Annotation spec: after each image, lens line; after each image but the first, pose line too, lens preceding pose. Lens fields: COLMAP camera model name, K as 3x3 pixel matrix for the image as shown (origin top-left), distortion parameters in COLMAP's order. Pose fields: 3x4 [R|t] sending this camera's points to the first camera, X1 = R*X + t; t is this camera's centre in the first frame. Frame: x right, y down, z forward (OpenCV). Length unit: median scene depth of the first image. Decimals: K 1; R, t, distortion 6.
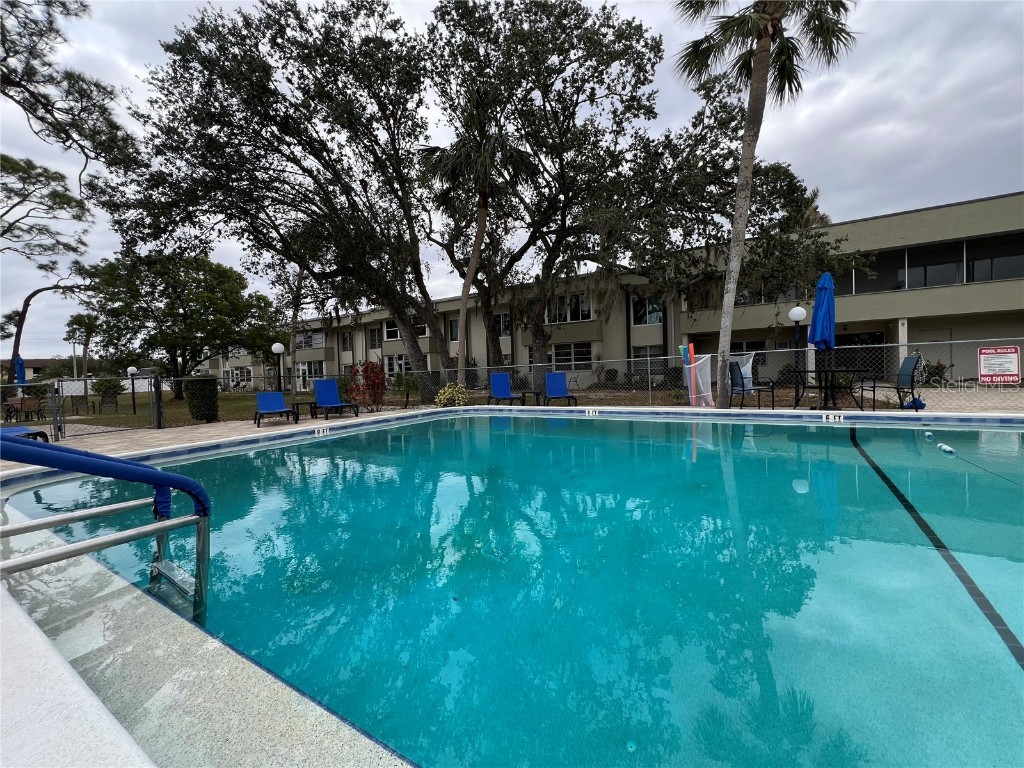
lens RADIAL K [[410.7, 0, 508.7], [0, 410.7, 381.2], [0, 0, 1]] dist [0.001280, -0.000005]
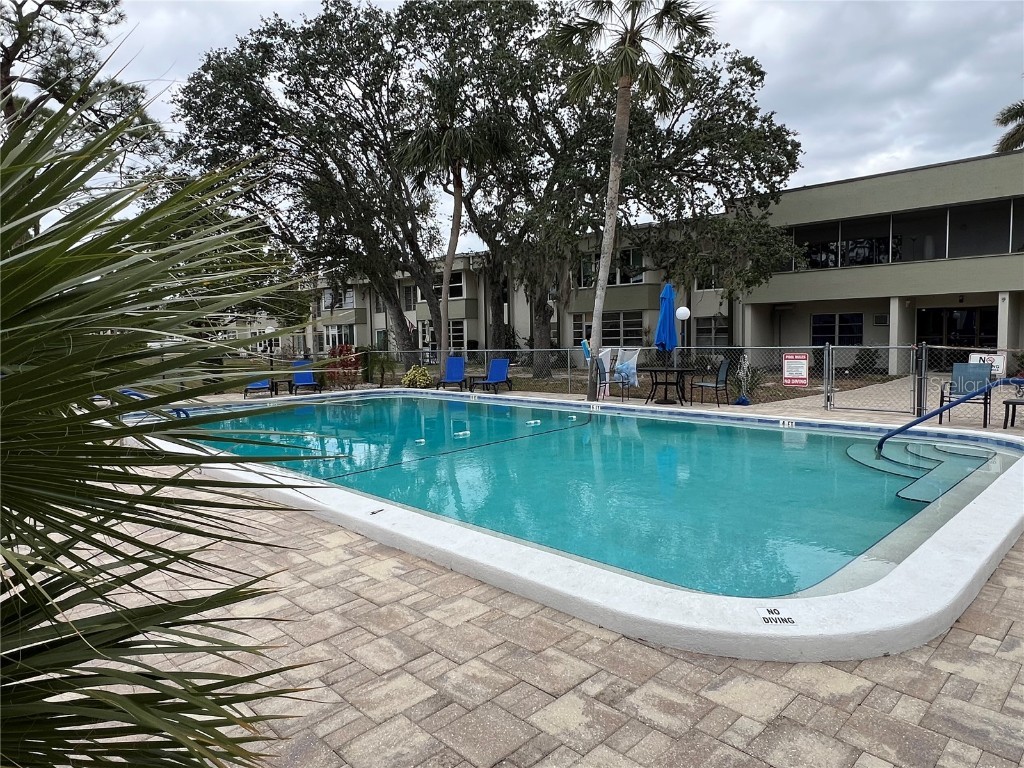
lens RADIAL K [[662.1, 0, 512.0], [0, 662.1, 384.0], [0, 0, 1]] dist [-0.000304, 0.000245]
pose [[0.969001, 0.033697, -0.244749, 0.398904], [-0.018516, 0.997774, 0.064065, -0.046012], [0.246363, -0.057547, 0.967468, -0.457470]]
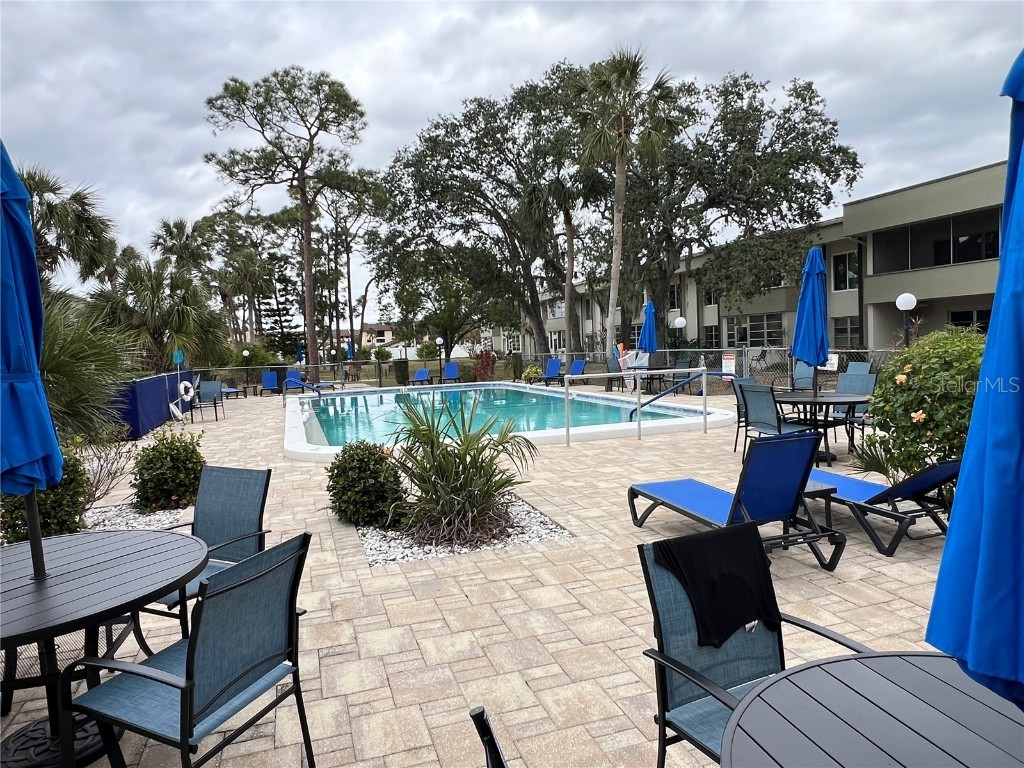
lens RADIAL K [[662.1, 0, 512.0], [0, 662.1, 384.0], [0, 0, 1]] dist [-0.000304, 0.000245]
pose [[0.768913, 0.041626, -0.637997, 0.938252], [0.001899, 0.997725, 0.067385, -0.063266], [0.639350, -0.053025, 0.767085, -0.573068]]
